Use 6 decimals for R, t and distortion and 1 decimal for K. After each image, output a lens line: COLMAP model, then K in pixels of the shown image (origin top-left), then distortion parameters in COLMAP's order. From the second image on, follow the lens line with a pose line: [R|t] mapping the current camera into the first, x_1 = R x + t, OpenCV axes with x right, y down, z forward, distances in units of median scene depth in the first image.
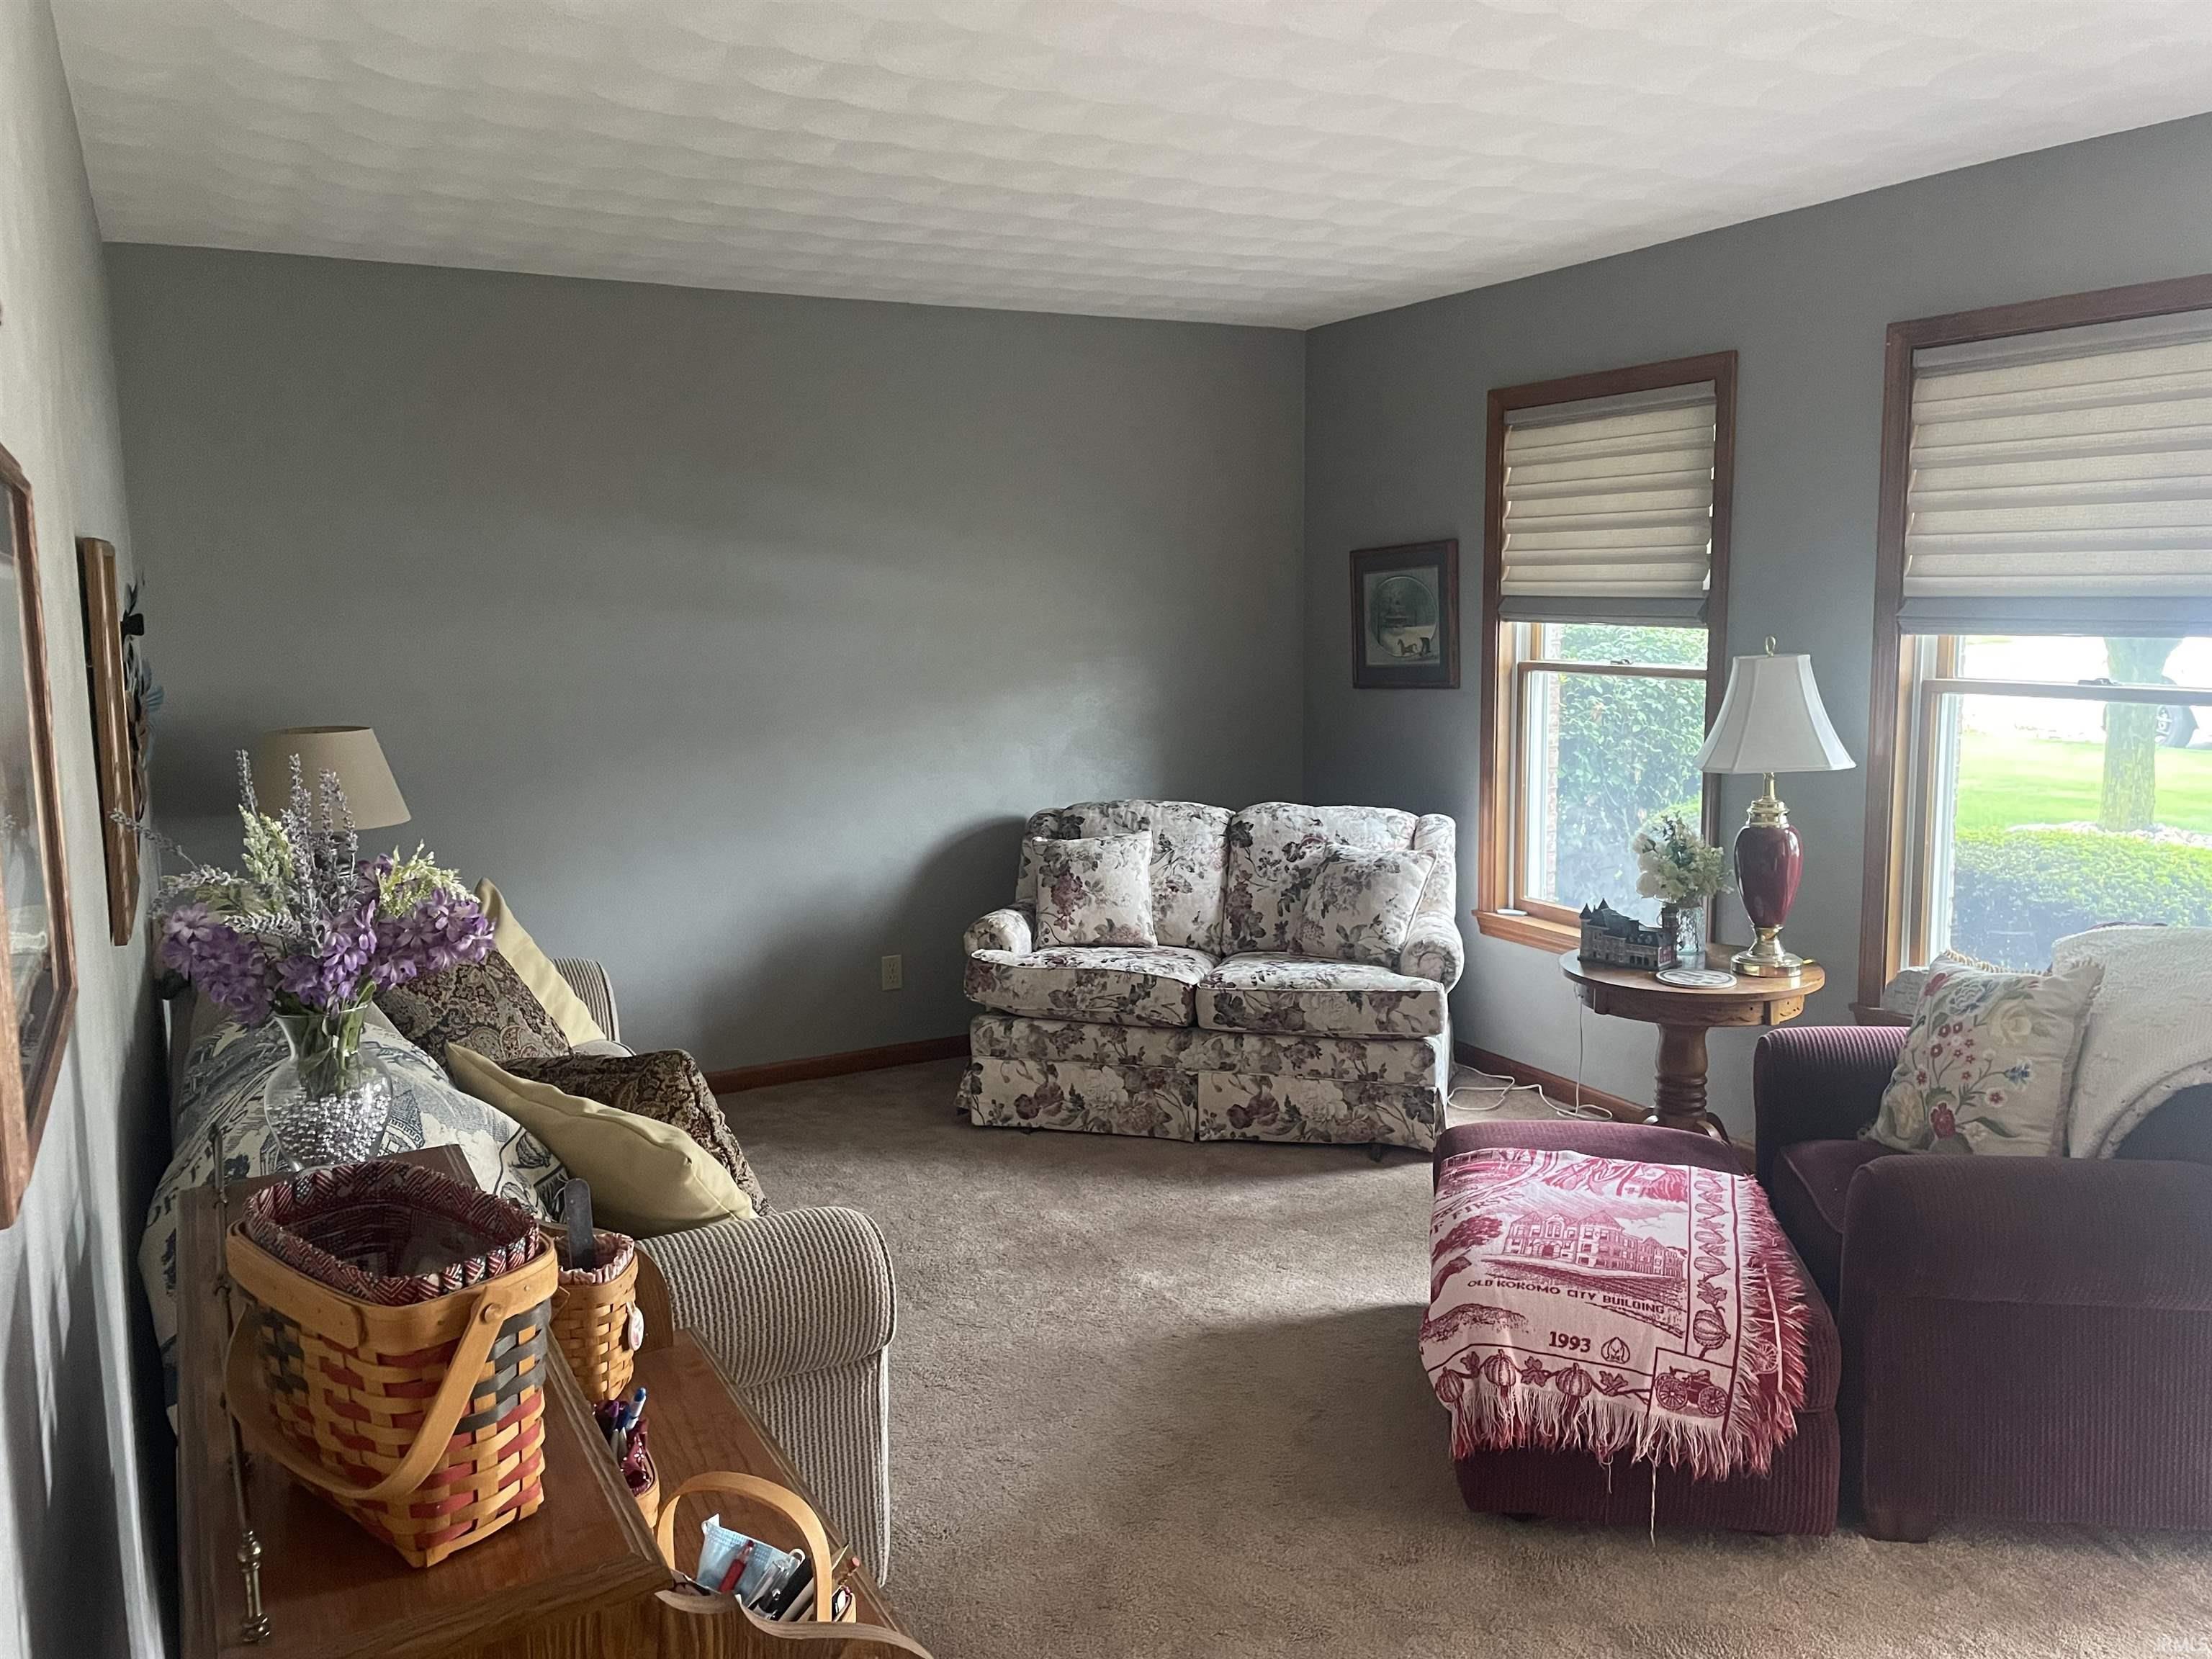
lens RADIAL K [[1664.7, 0, 1104.3], [0, 1664.7, 822.0], [0, 0, 1]] dist [0.047033, -0.002926]
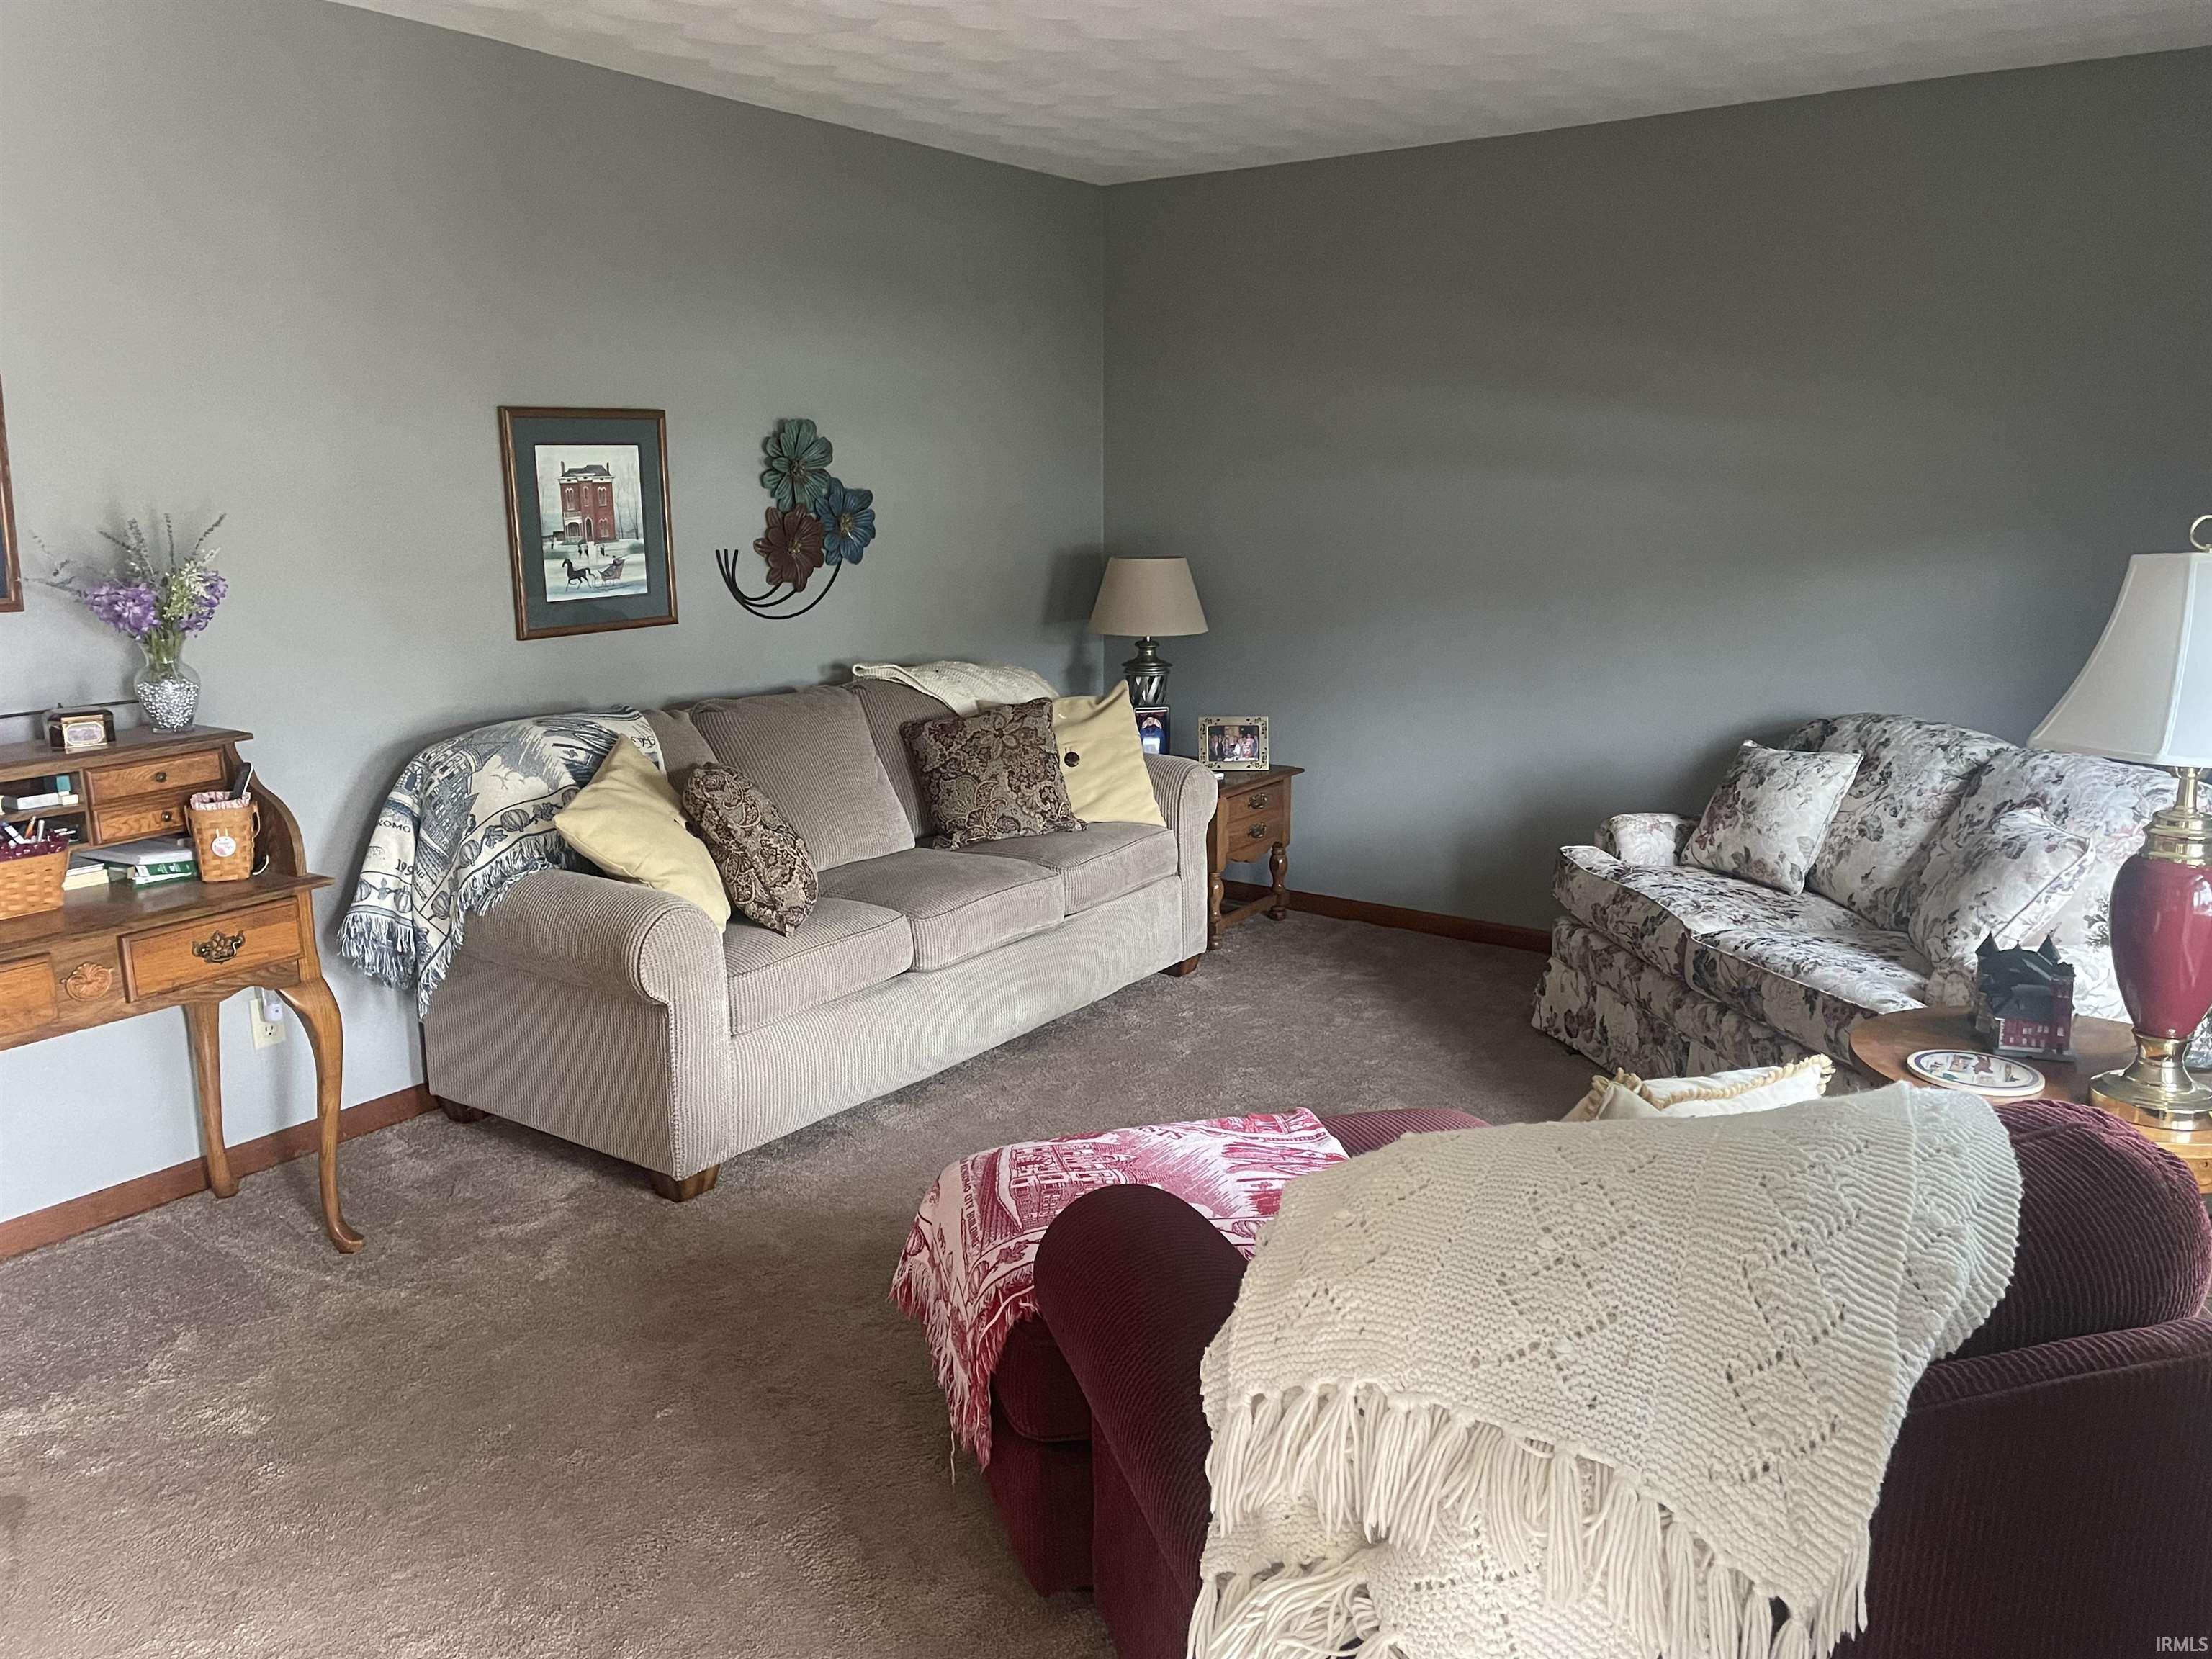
lens RADIAL K [[1664.7, 0, 1096.7], [0, 1664.7, 829.5], [0, 0, 1]] dist [0.047033, -0.002926]
pose [[0.445092, 0.199359, -0.873012, 0.605474], [-0.128308, 0.979042, 0.158156, -0.041772], [0.886245, 0.041620, 0.461343, 0.352201]]
